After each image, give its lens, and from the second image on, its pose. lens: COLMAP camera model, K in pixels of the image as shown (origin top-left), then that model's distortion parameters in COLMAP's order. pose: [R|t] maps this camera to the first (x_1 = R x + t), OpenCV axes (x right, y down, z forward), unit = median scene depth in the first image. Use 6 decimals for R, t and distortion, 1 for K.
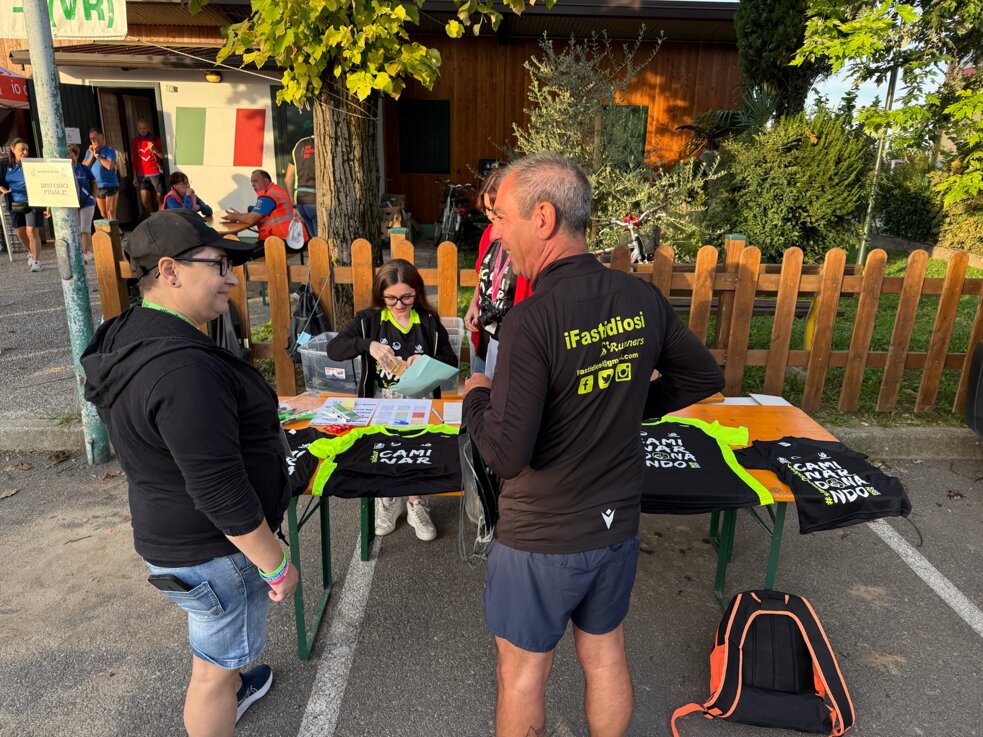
lens RADIAL K [[683.6, 0, 491.5], [0, 683.6, 368.5], [0, 0, 1]] dist [-0.002177, -0.005789]
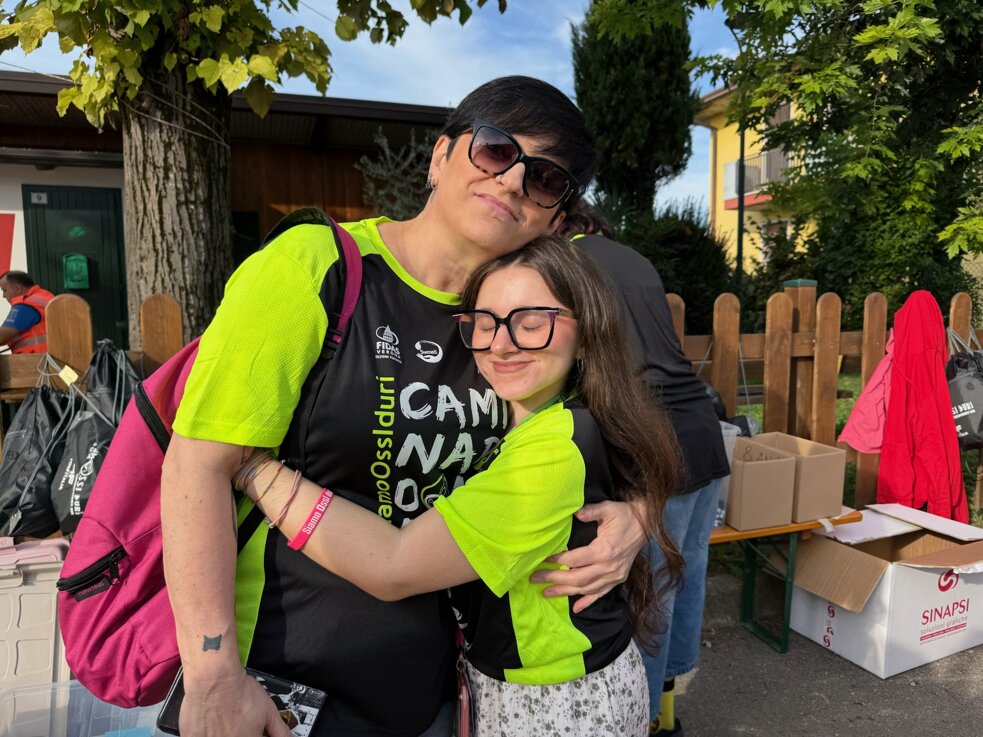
lens RADIAL K [[683.6, 0, 491.5], [0, 683.6, 368.5], [0, 0, 1]] dist [-0.002177, -0.005789]
pose [[0.954123, -0.054769, 0.294364, -0.135608], [0.111198, 0.977631, -0.178531, -0.011645], [-0.278001, 0.203073, 0.938870, 0.363038]]
